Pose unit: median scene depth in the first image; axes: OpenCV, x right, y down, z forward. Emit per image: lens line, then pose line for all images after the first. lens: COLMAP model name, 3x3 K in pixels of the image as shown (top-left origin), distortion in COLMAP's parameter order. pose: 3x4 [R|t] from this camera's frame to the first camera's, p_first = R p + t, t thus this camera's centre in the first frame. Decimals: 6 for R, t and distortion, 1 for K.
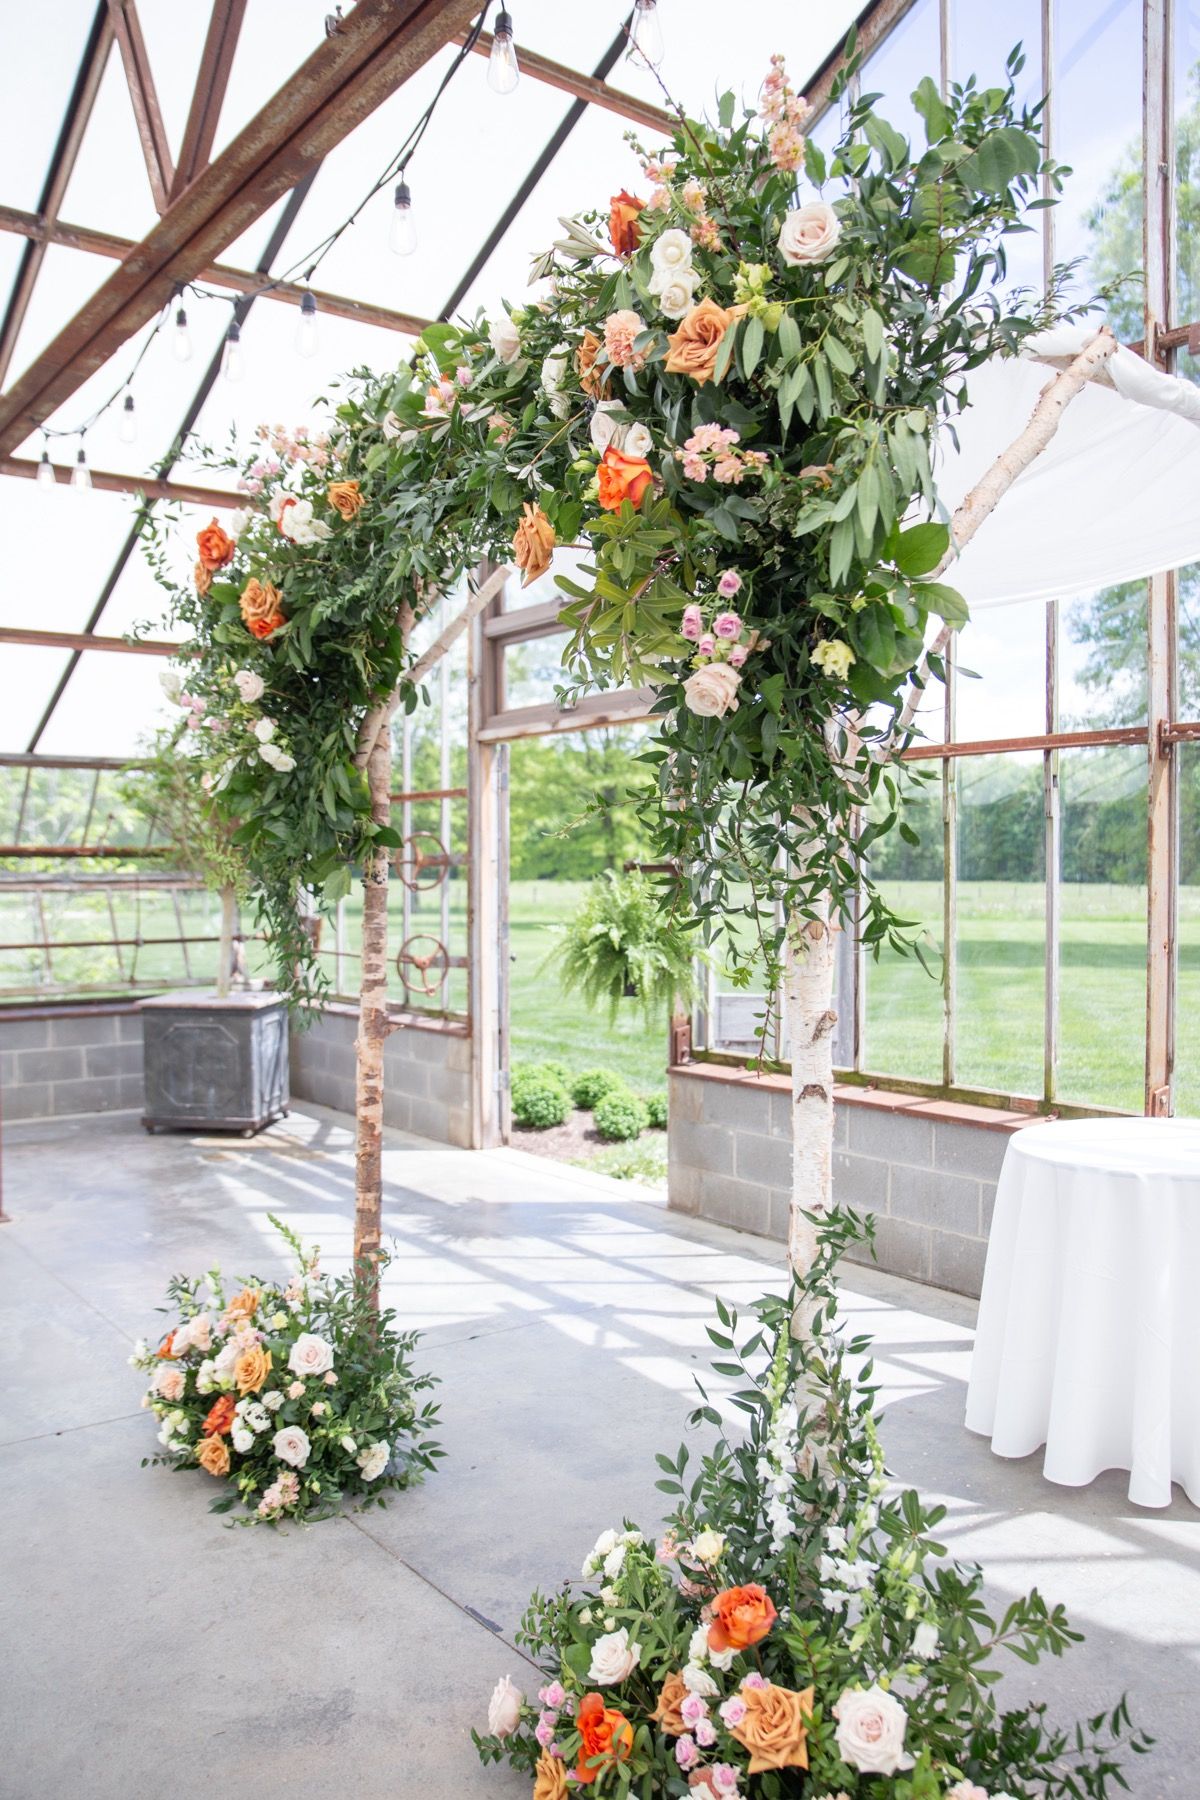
lens RADIAL K [[1361.1, 0, 626.6], [0, 1361.1, 900.1], [0, 0, 1]] dist [-0.118234, 0.089829]
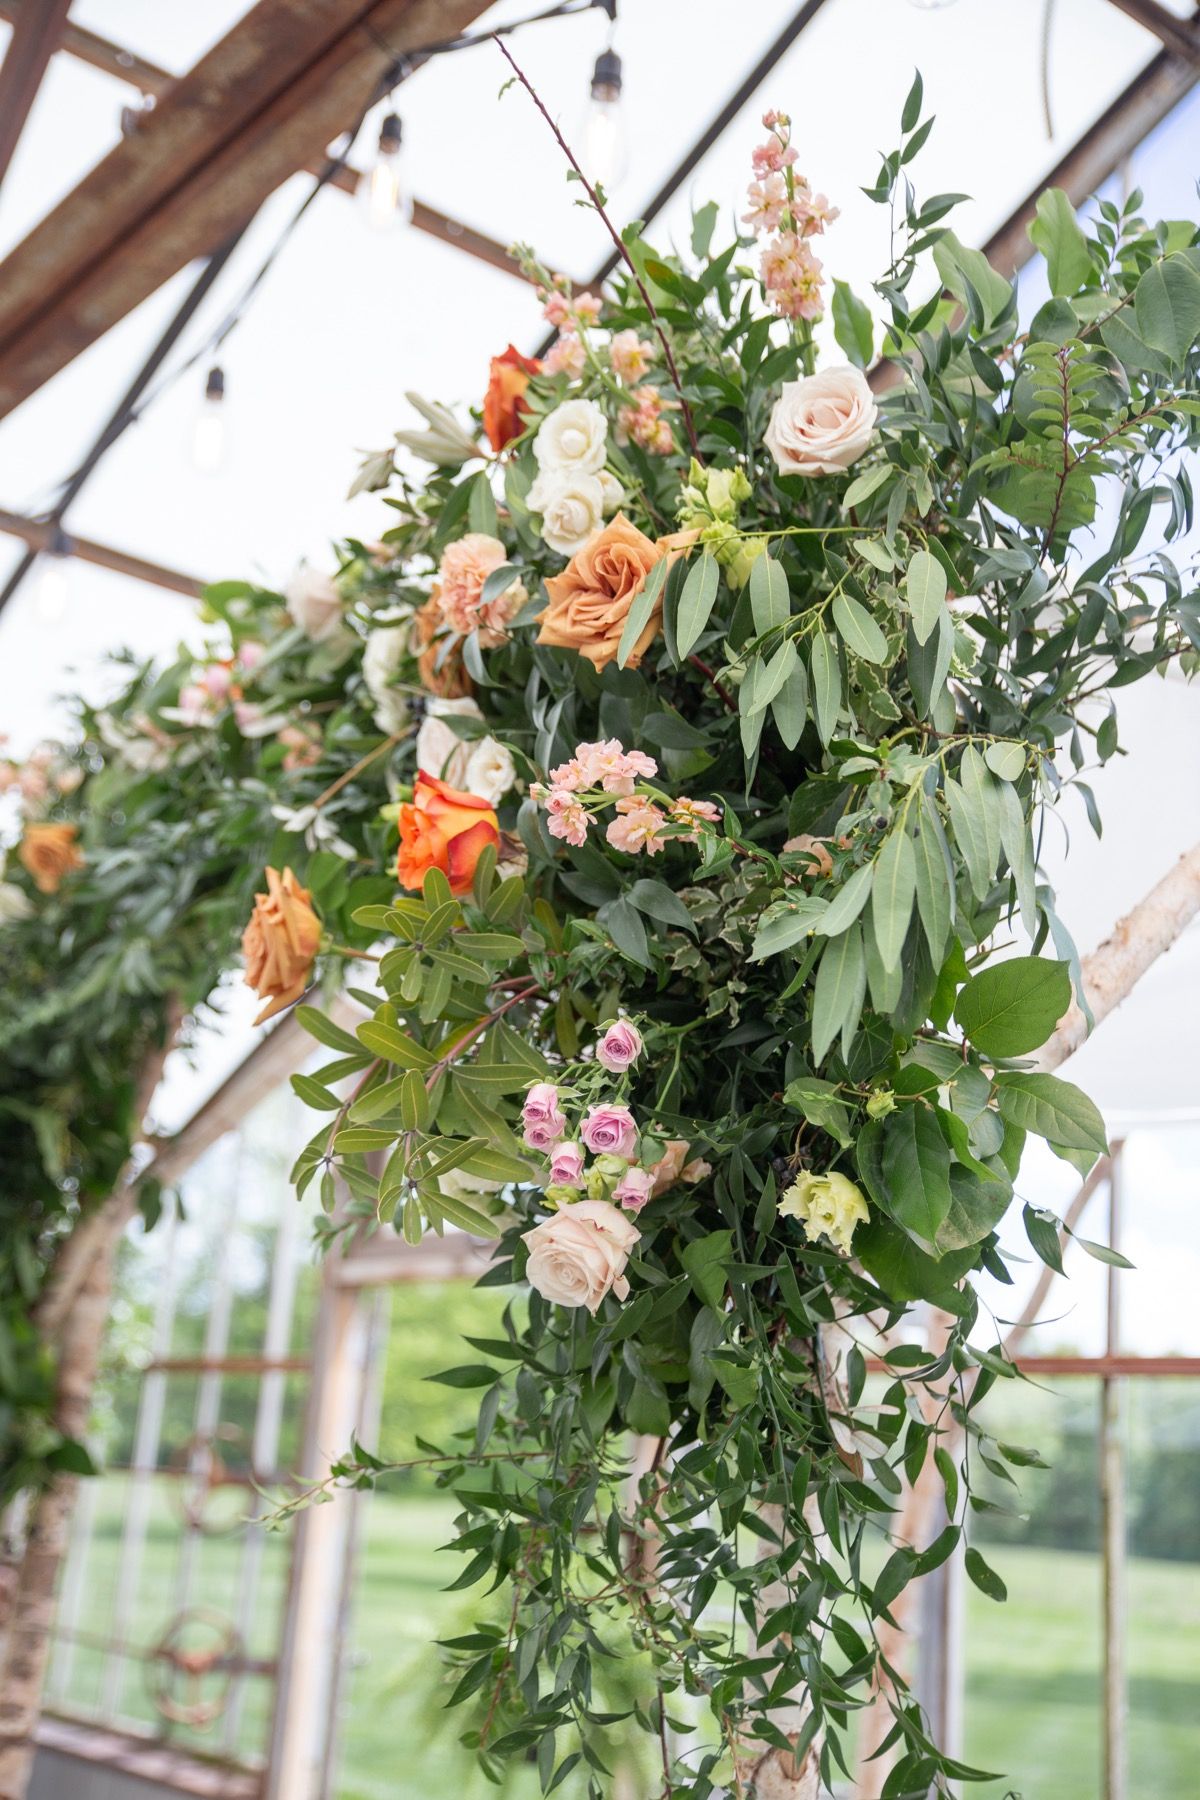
lens RADIAL K [[2120.6, 0, 600.0], [0, 2120.6, 900.0], [0, 0, 1]] dist [0.003152, 0.031088]
pose [[0.996915, 0.074993, -0.023166, 0.077496], [-0.078490, 0.952579, -0.293993, -0.049866], [0.000020, 0.294904, 0.955527, 0.215658]]
